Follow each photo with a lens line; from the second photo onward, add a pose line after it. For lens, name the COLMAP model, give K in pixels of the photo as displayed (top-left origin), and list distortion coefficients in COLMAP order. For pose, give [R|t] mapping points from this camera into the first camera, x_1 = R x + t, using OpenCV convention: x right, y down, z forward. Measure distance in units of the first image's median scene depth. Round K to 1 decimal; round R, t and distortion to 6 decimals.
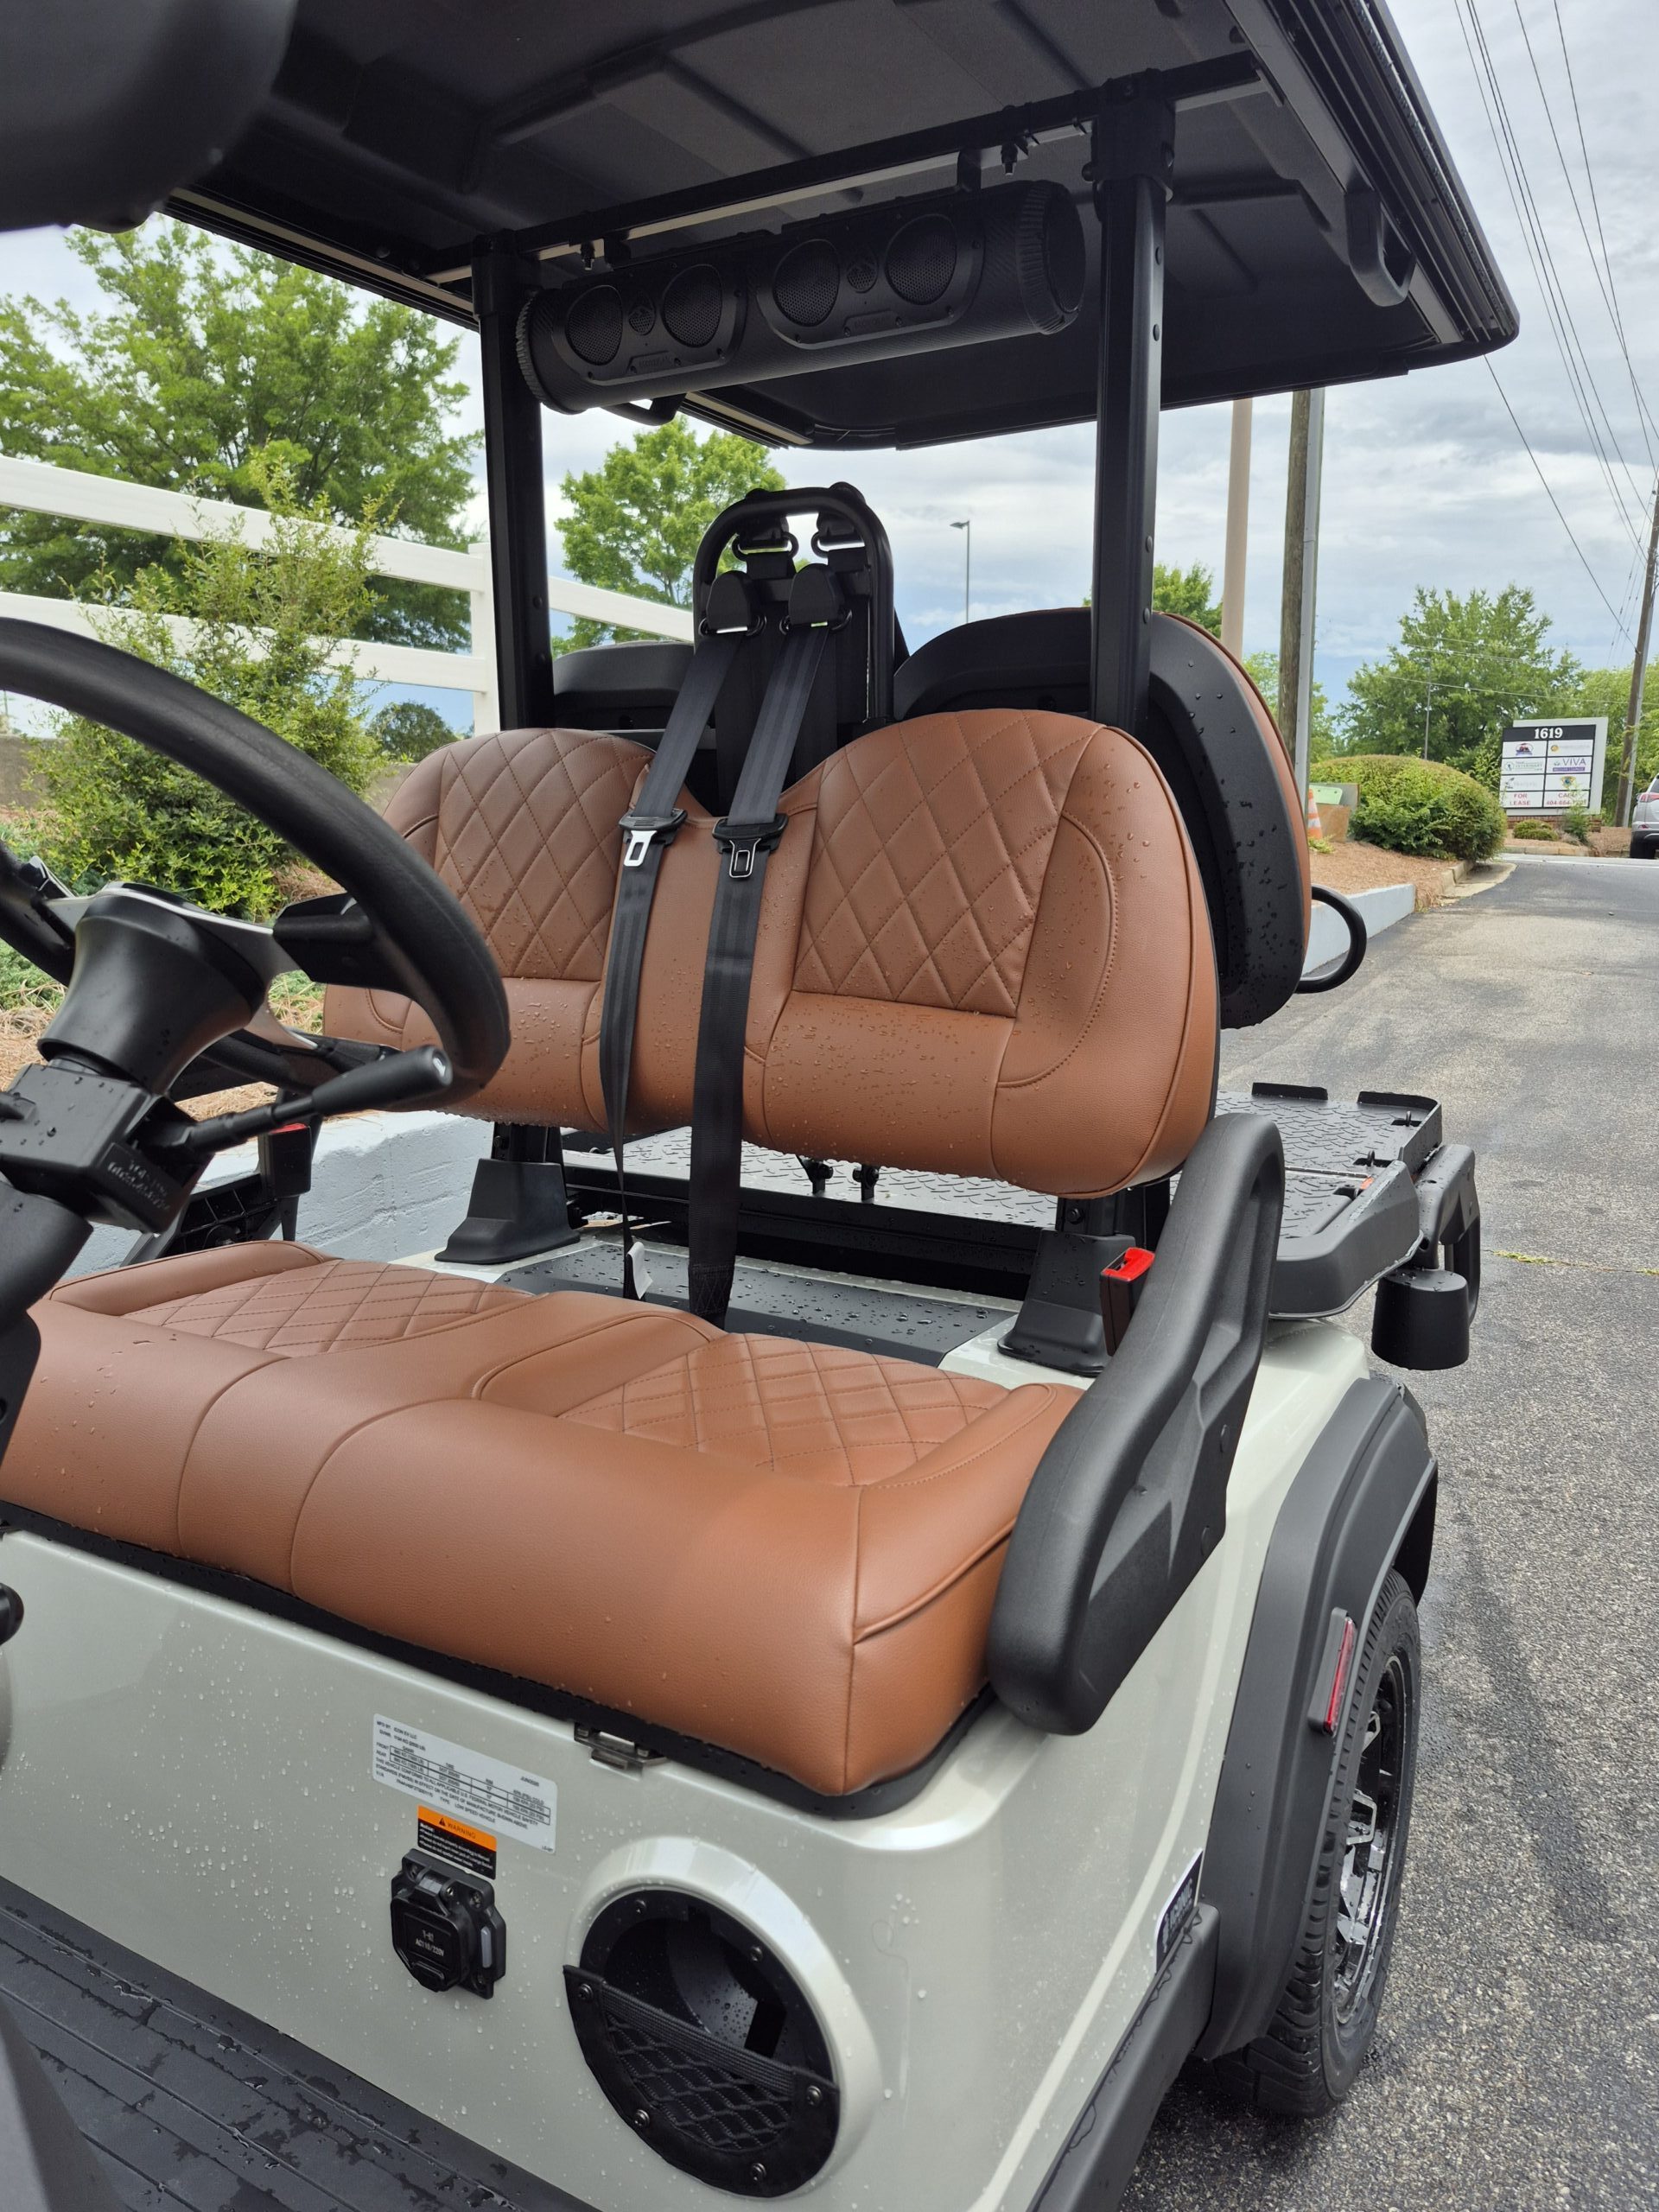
lens RADIAL K [[1540.5, 0, 820.0], [0, 1540.5, 1112.1], [0, 0, 1]] dist [0.051044, -0.040932]
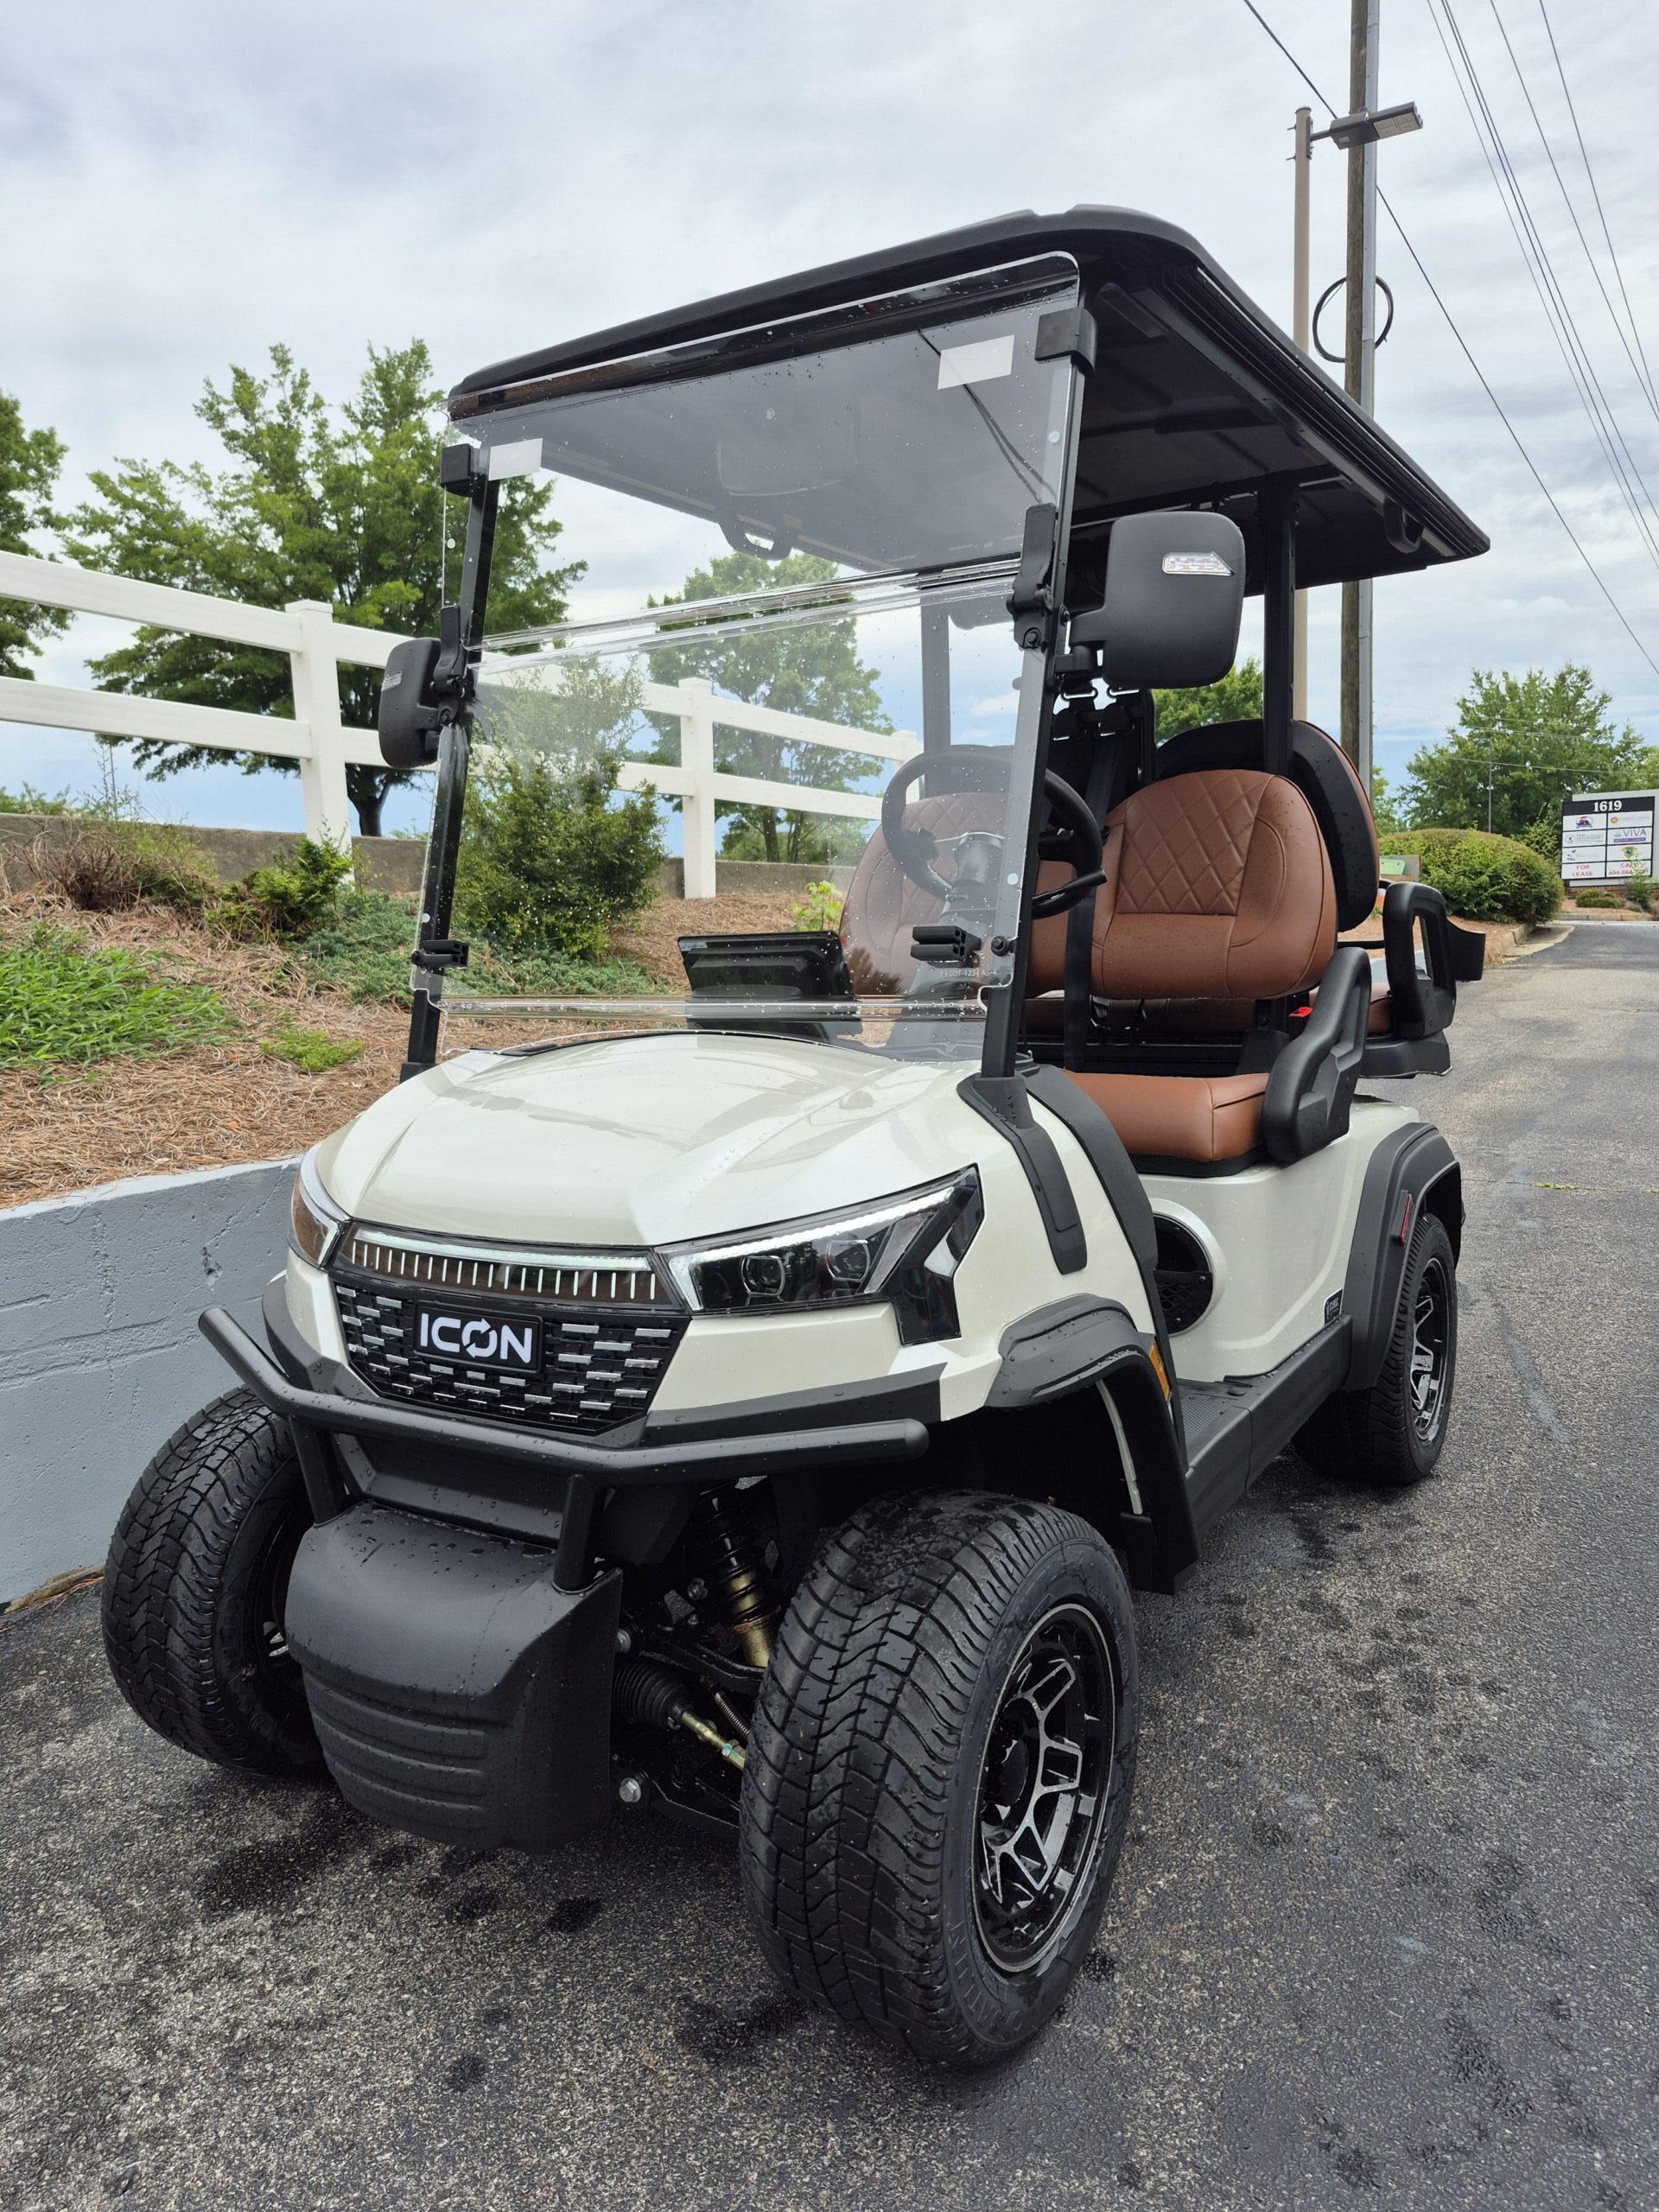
lens RADIAL K [[1540.5, 0, 809.2], [0, 1540.5, 1131.3], [0, 0, 1]] dist [0.051044, -0.040932]
pose [[0.998510, -0.024333, -0.048845, -0.027104], [0.021820, 0.998443, -0.051343, 0.024879], [0.050018, 0.050200, 0.997486, -0.084024]]
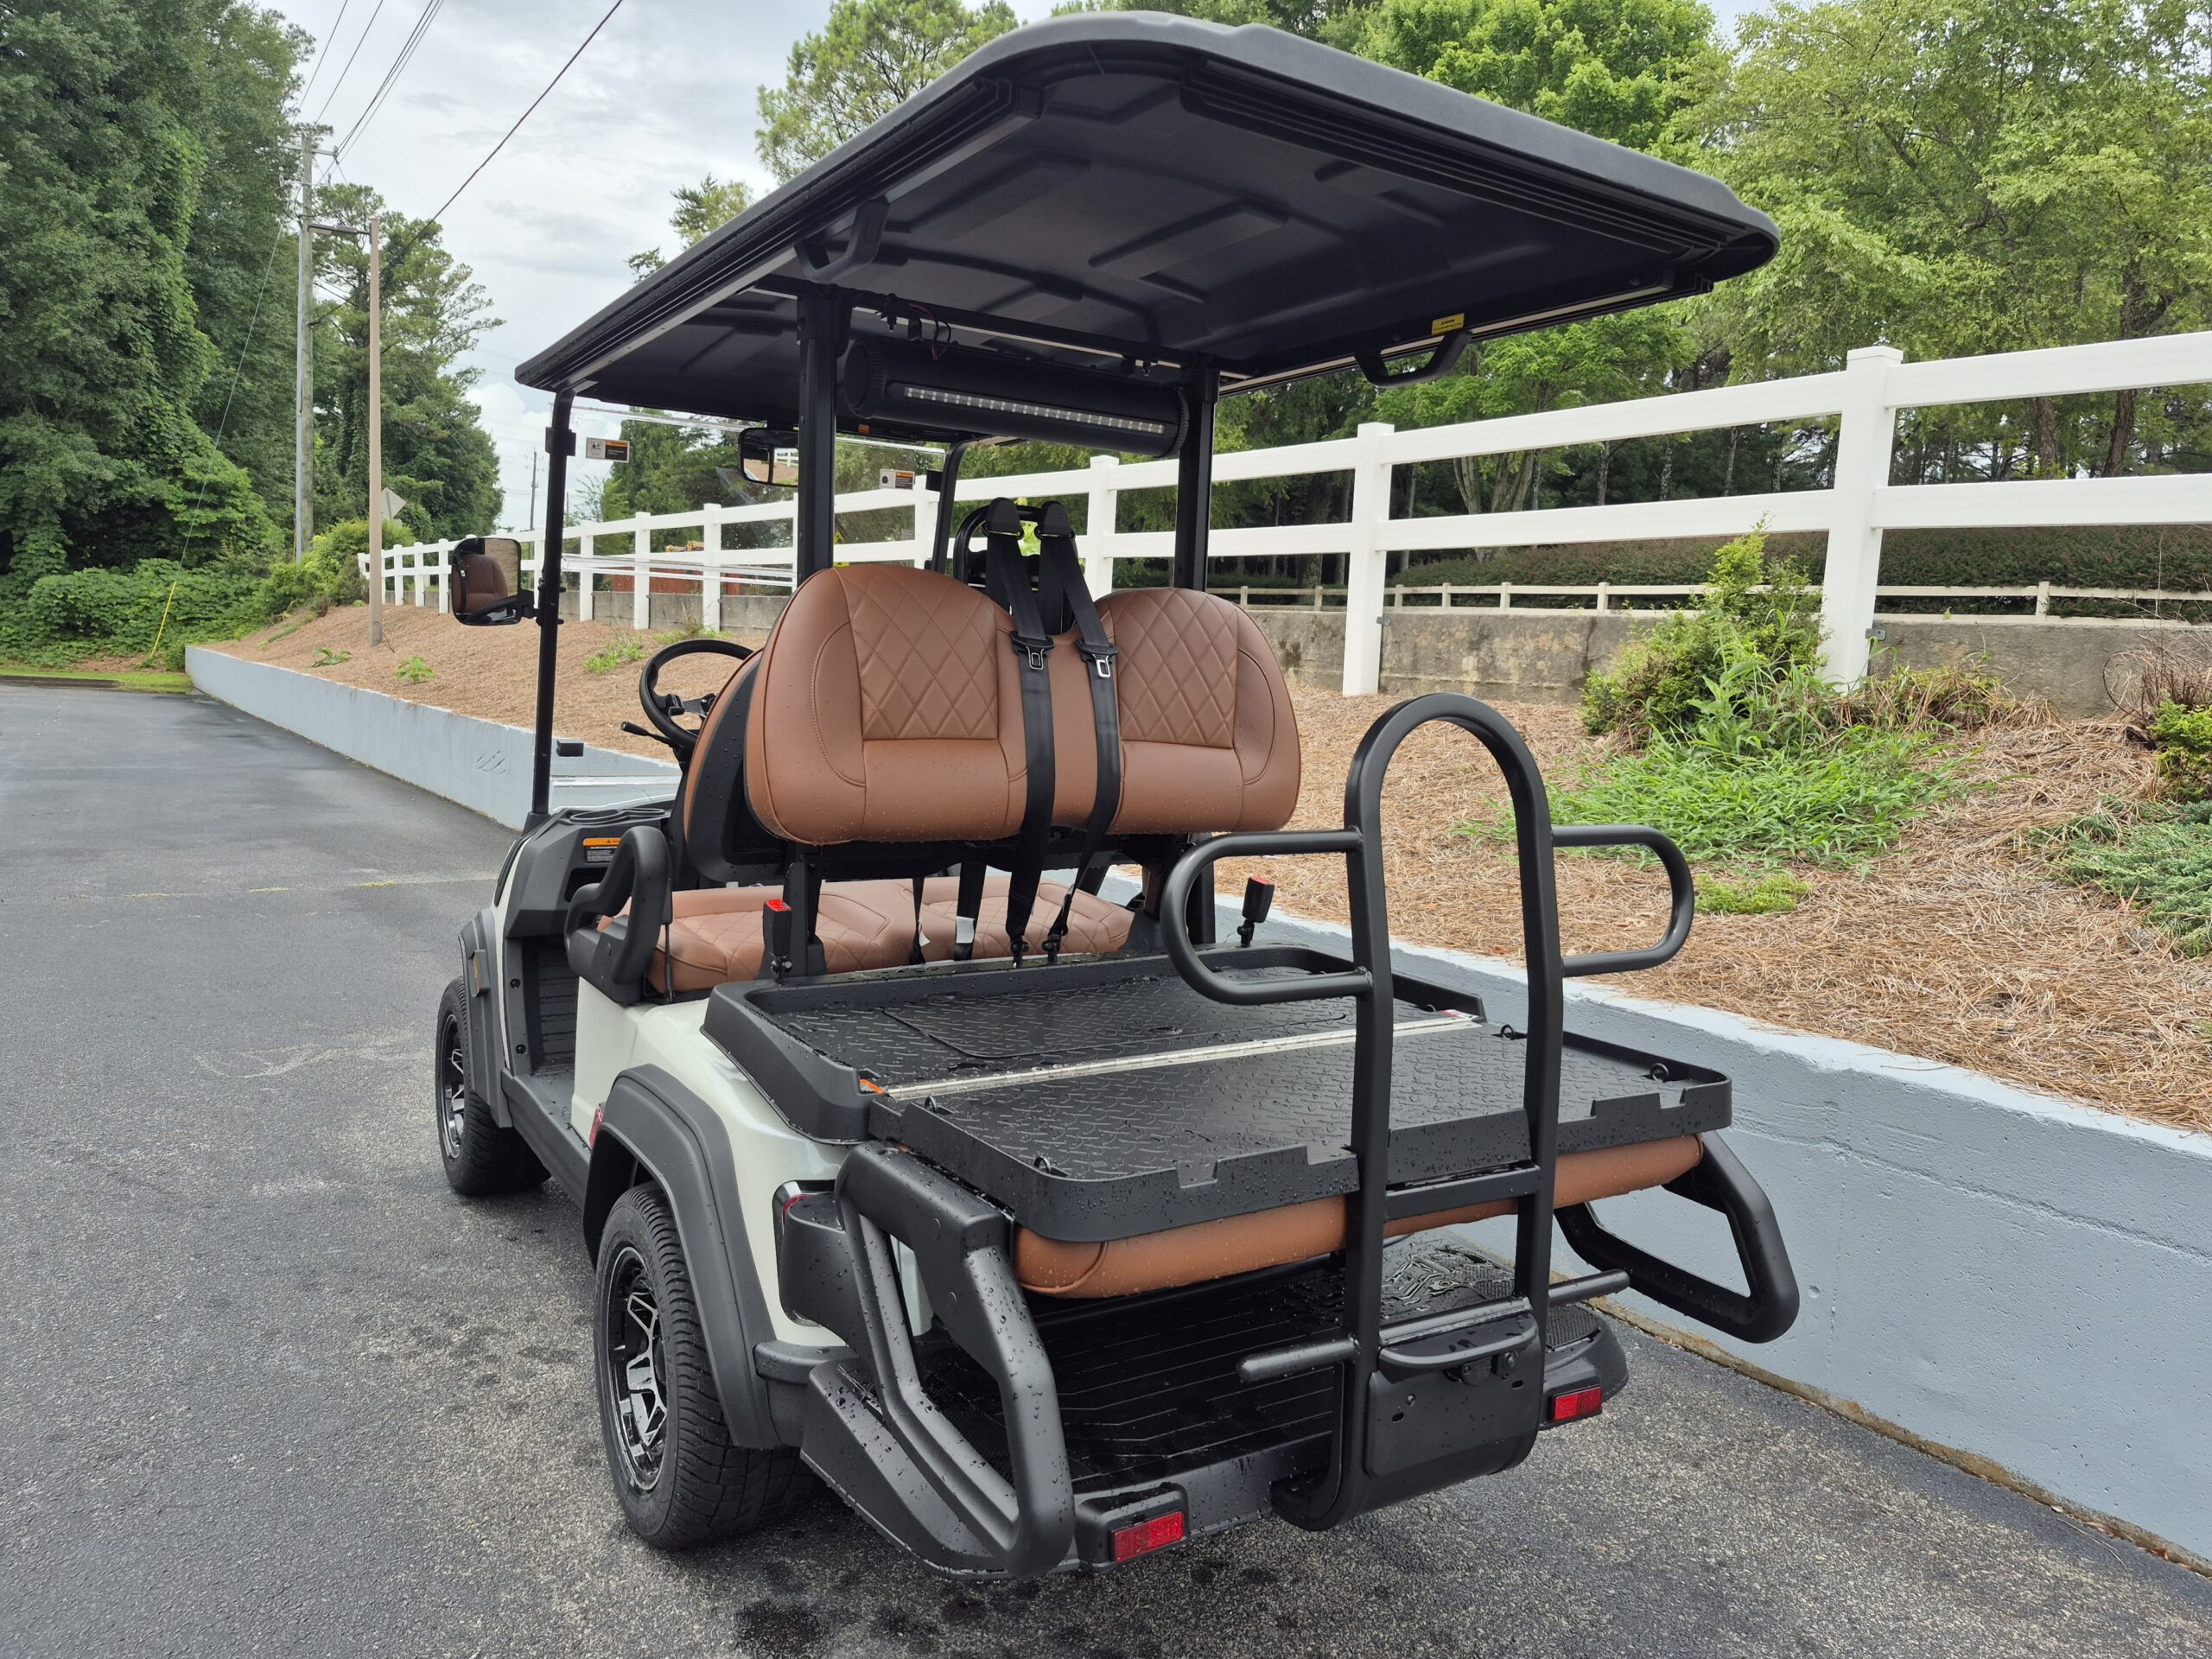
lens RADIAL K [[1540.5, 0, 1129.4], [0, 1540.5, 823.4], [0, 0, 1]] dist [0.051044, -0.040932]
pose [[-0.459131, 0.076181, -0.885096, 0.126482], [-0.201157, 0.961523, 0.187107, -0.036547], [0.865294, 0.263950, -0.426141, 0.170858]]
